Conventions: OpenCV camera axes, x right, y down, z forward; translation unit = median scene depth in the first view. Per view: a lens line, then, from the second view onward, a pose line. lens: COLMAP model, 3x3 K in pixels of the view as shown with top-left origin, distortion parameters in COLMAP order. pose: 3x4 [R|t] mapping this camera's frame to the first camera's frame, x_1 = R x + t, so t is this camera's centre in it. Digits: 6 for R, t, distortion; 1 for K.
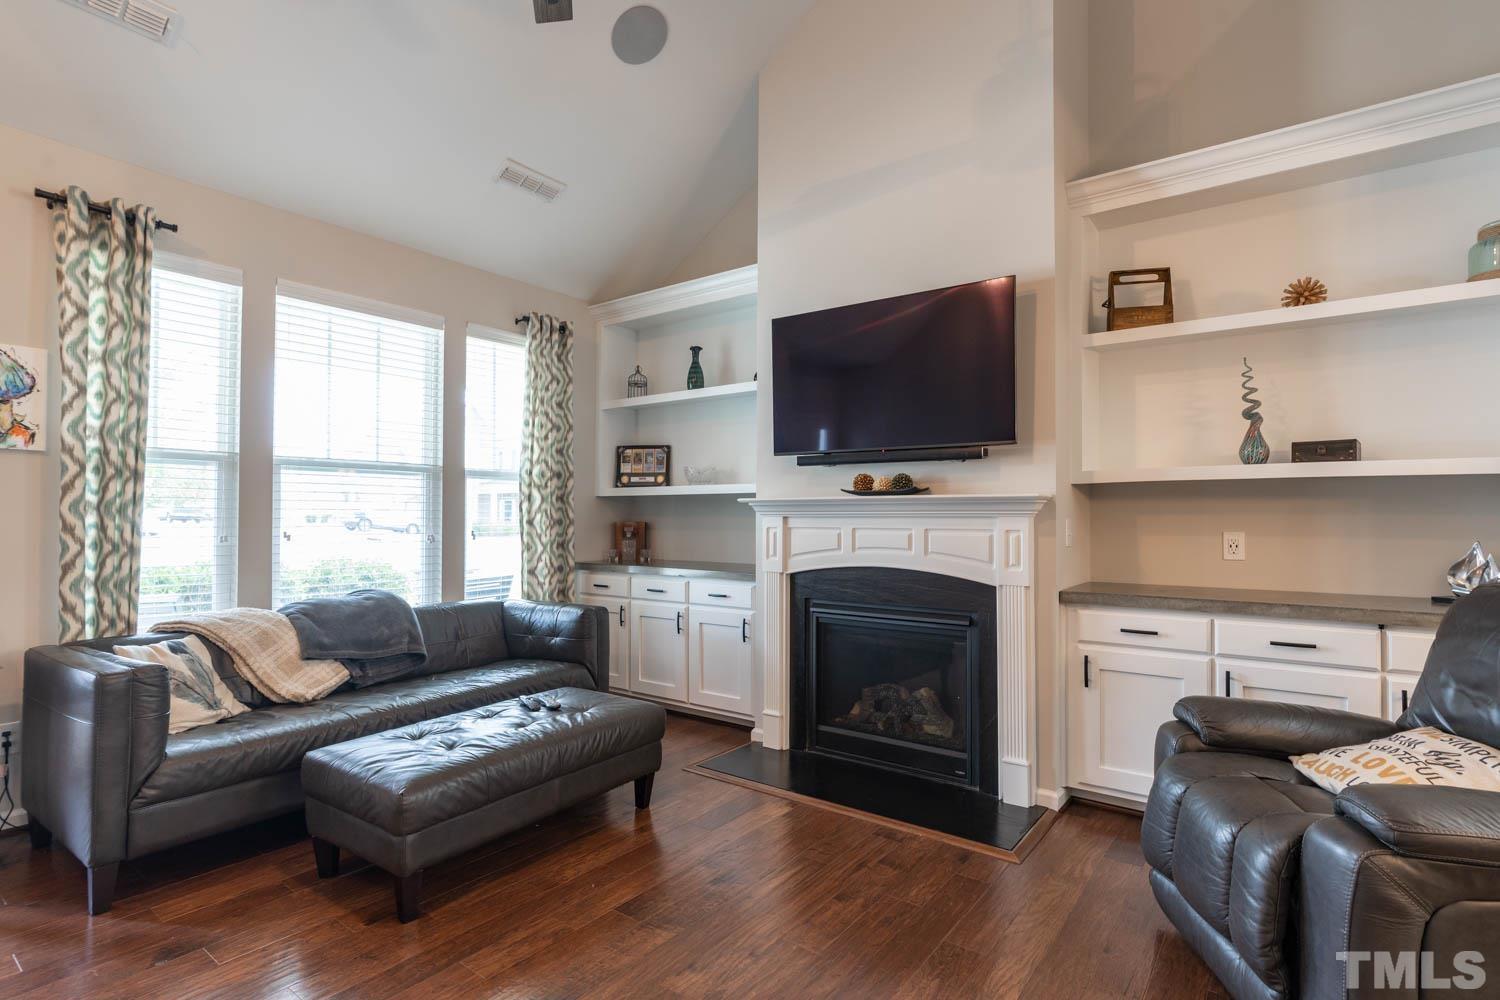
lens RADIAL K [[725.0, 0, 735.5], [0, 725.0, 510.5], [0, 0, 1]] dist [-0.010146, 0.004221]
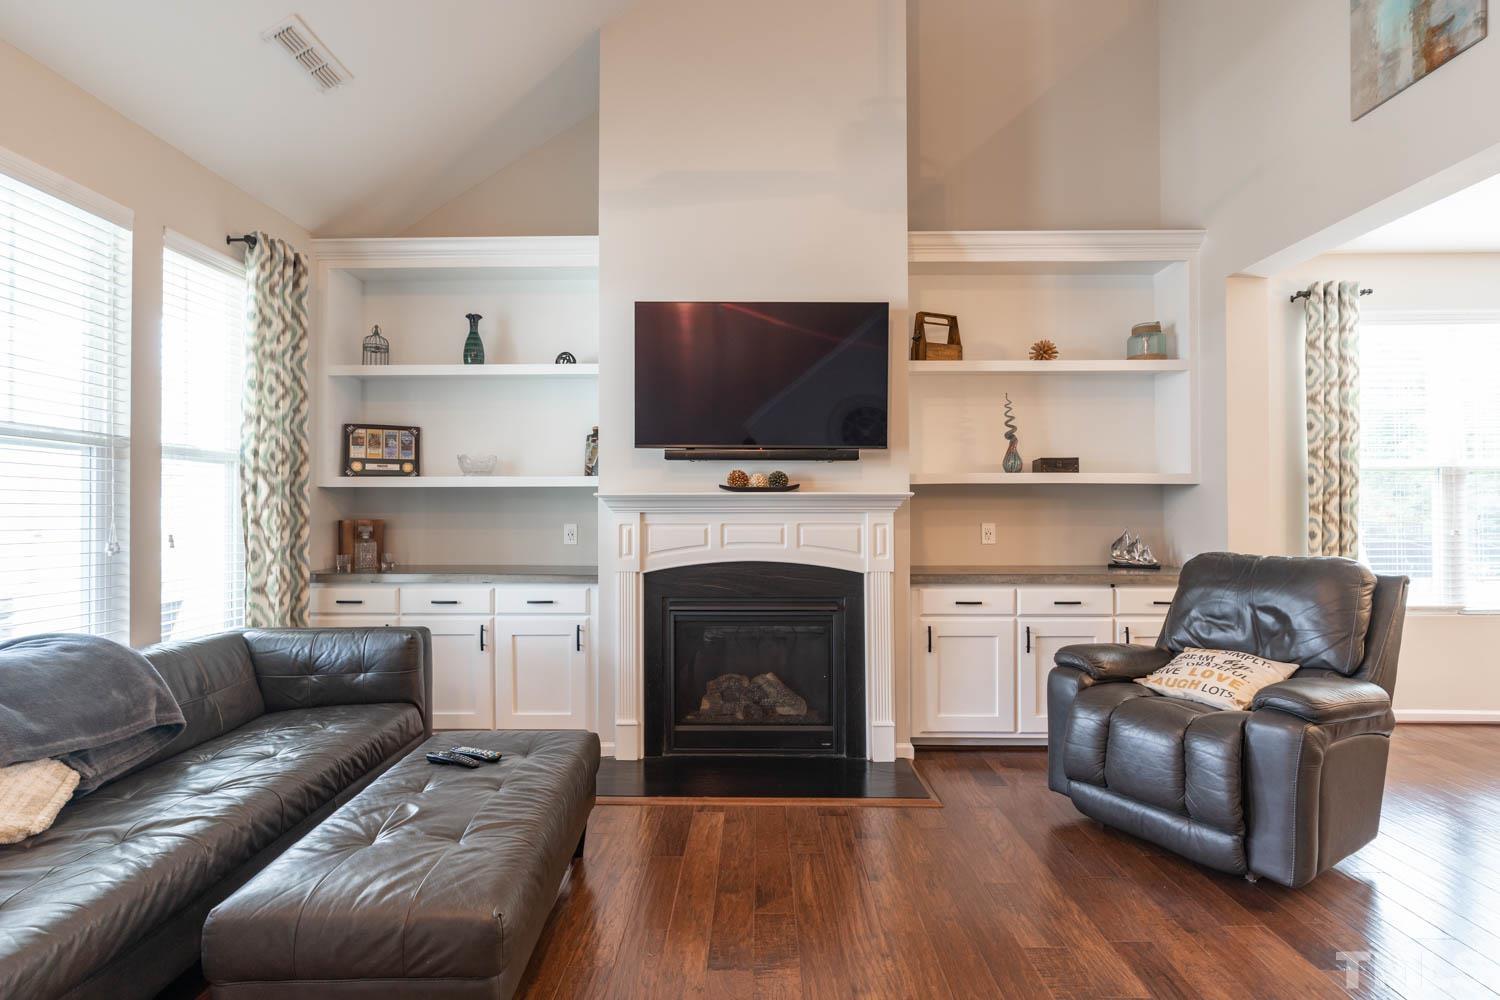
lens RADIAL K [[725.0, 0, 736.9], [0, 725.0, 506.7], [0, 0, 1]] dist [-0.010146, 0.004221]
pose [[0.808272, 0.000803, 0.588808, -0.402793], [-0.002294, 0.999996, 0.001785, -0.001511], [-0.588805, -0.002793, 0.808271, 0.169043]]
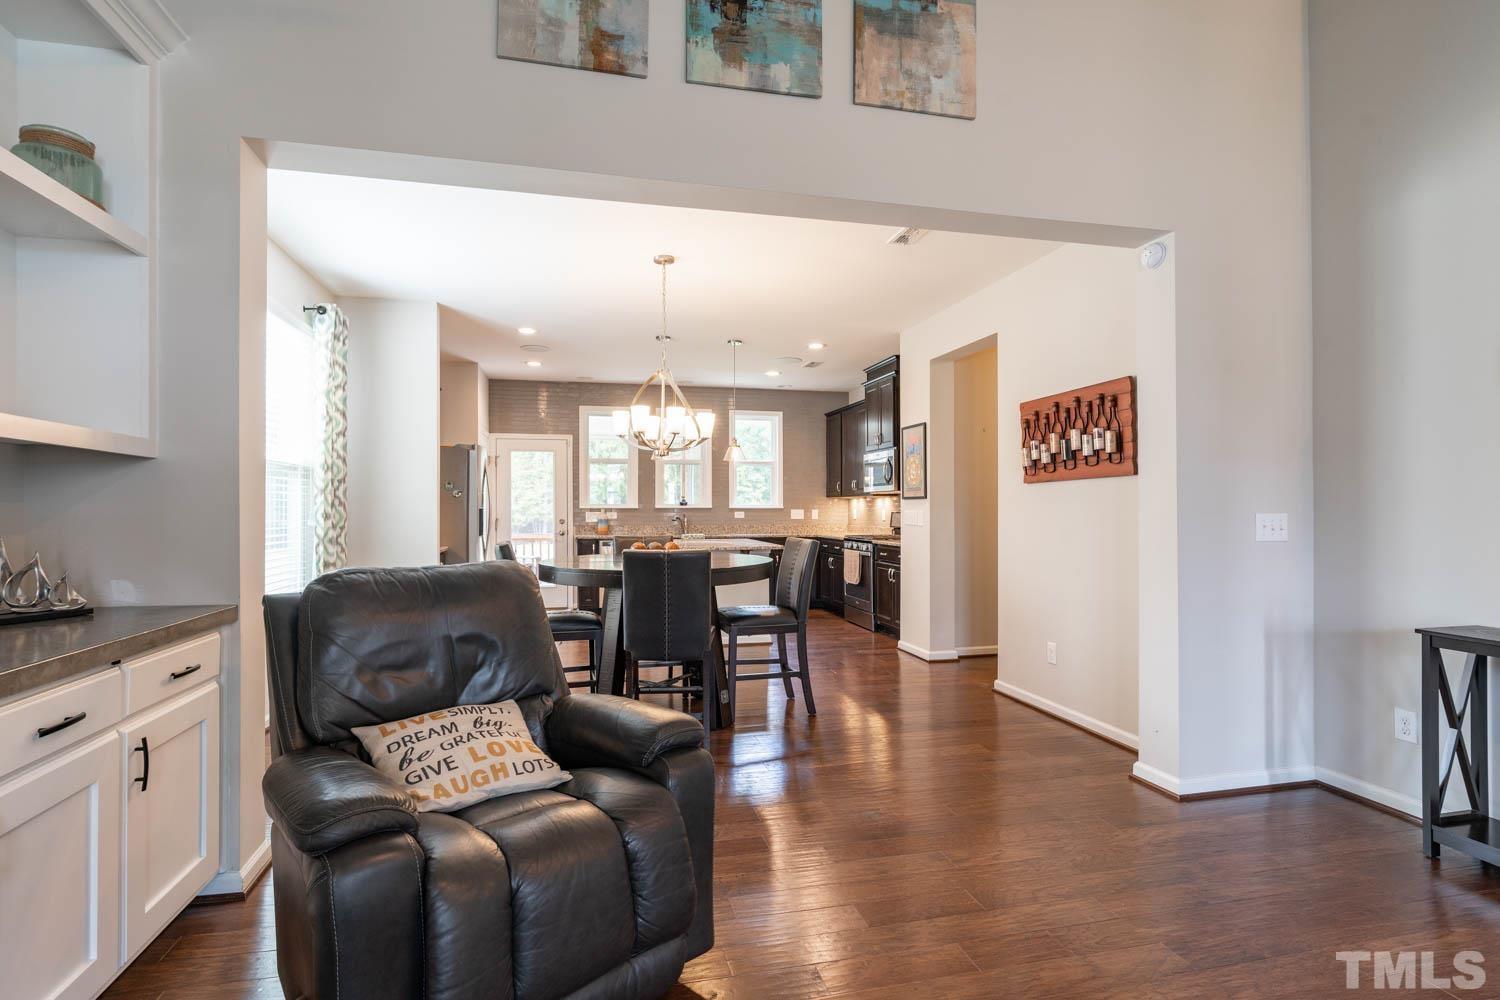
lens RADIAL K [[725.0, 0, 742.3], [0, 725.0, 507.4], [0, 0, 1]] dist [-0.010146, 0.004221]
pose [[-0.767638, -0.004370, 0.640868, -0.022575], [-0.009752, 0.999941, -0.004862, 0.004388], [-0.640809, -0.009982, -0.767635, 0.767736]]
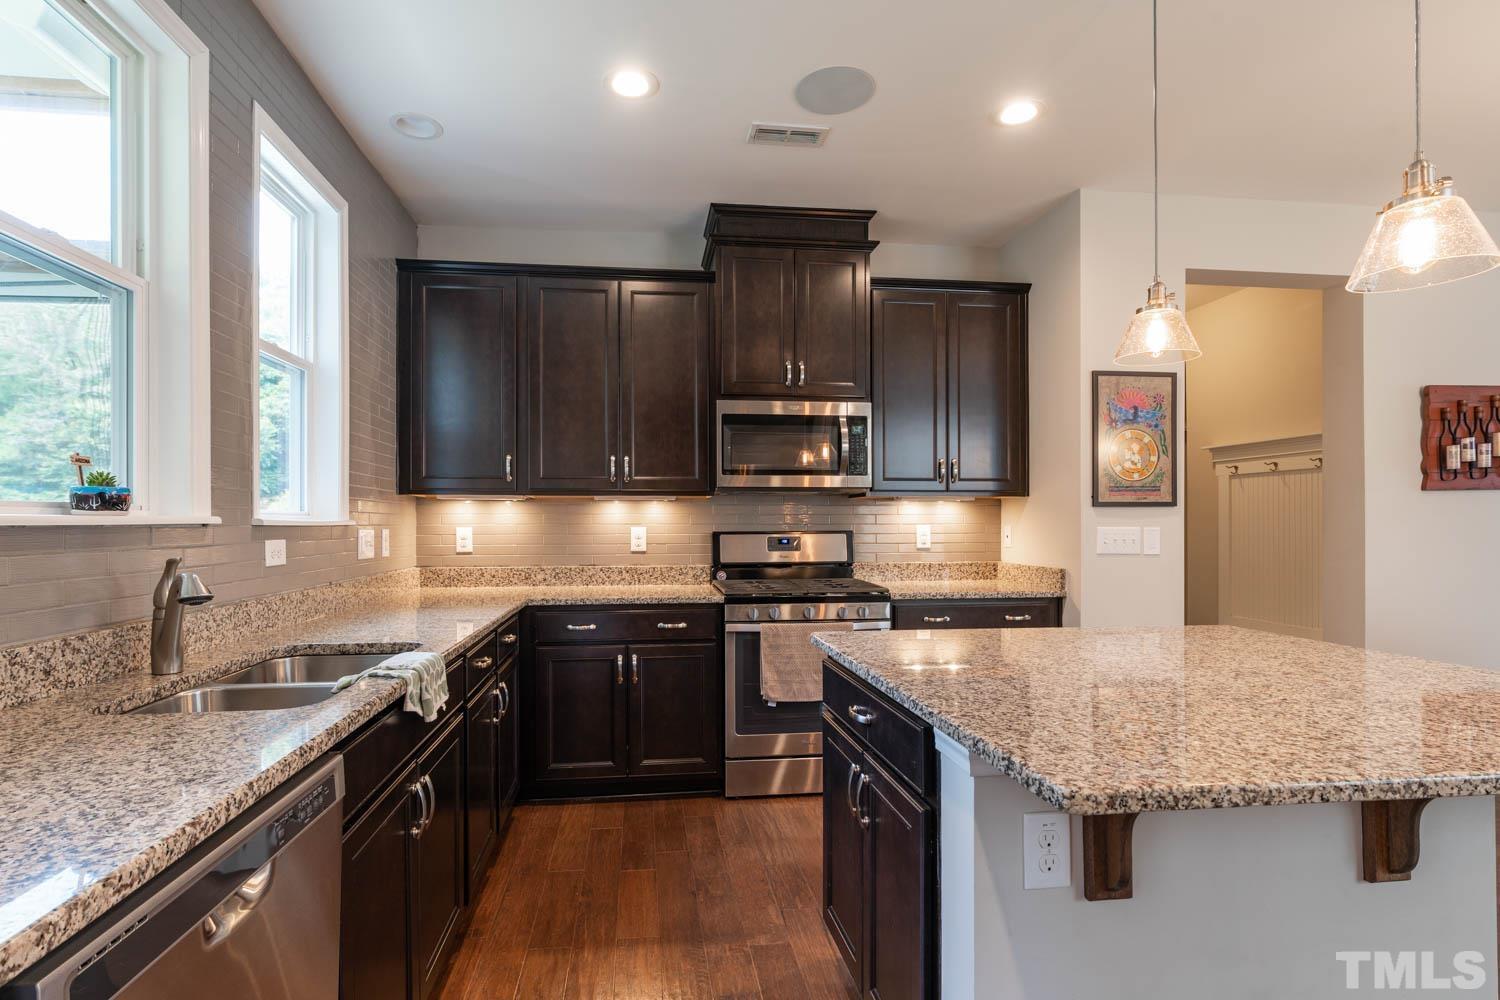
lens RADIAL K [[725.0, 0, 739.7], [0, 725.0, 527.6], [0, 0, 1]] dist [-0.010146, 0.004221]
pose [[-0.725511, 0.000787, -0.688210, 1.718069], [0.004529, 0.999983, -0.003631, 0.000885], [0.688196, -0.005751, -0.725502, -0.433006]]
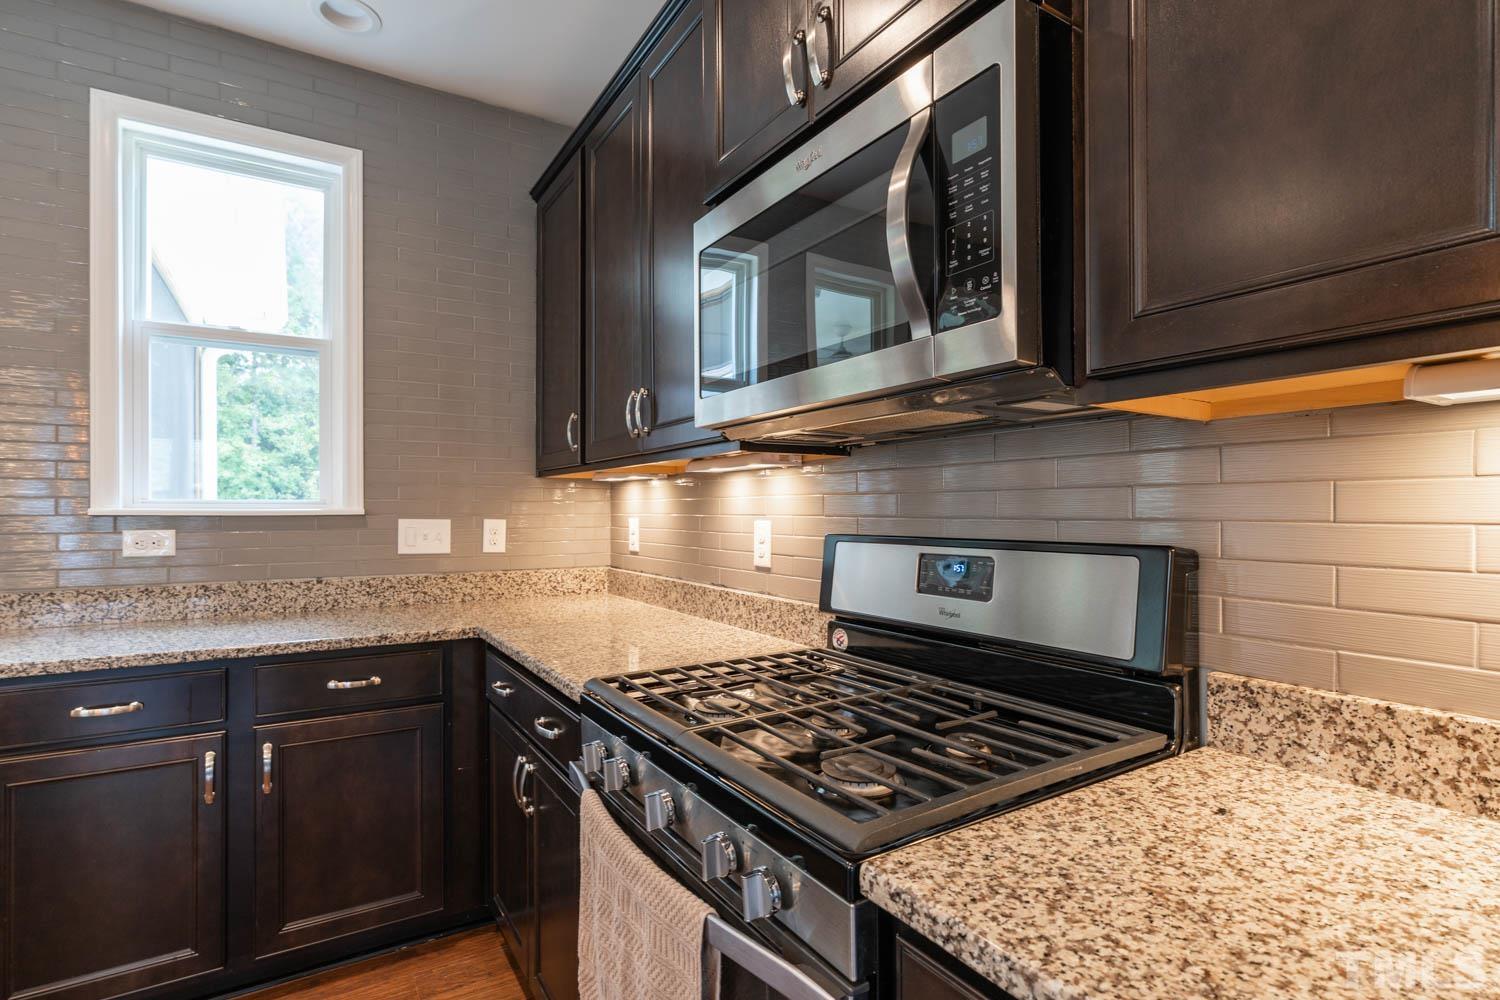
lens RADIAL K [[725.0, 0, 736.6], [0, 725.0, 511.7], [0, 0, 1]] dist [-0.010146, 0.004221]
pose [[-0.927821, -0.004663, 0.372997, 0.920912], [-0.007786, 0.999946, -0.006867, -0.007460], [-0.372945, -0.009275, -0.927807, -0.774581]]
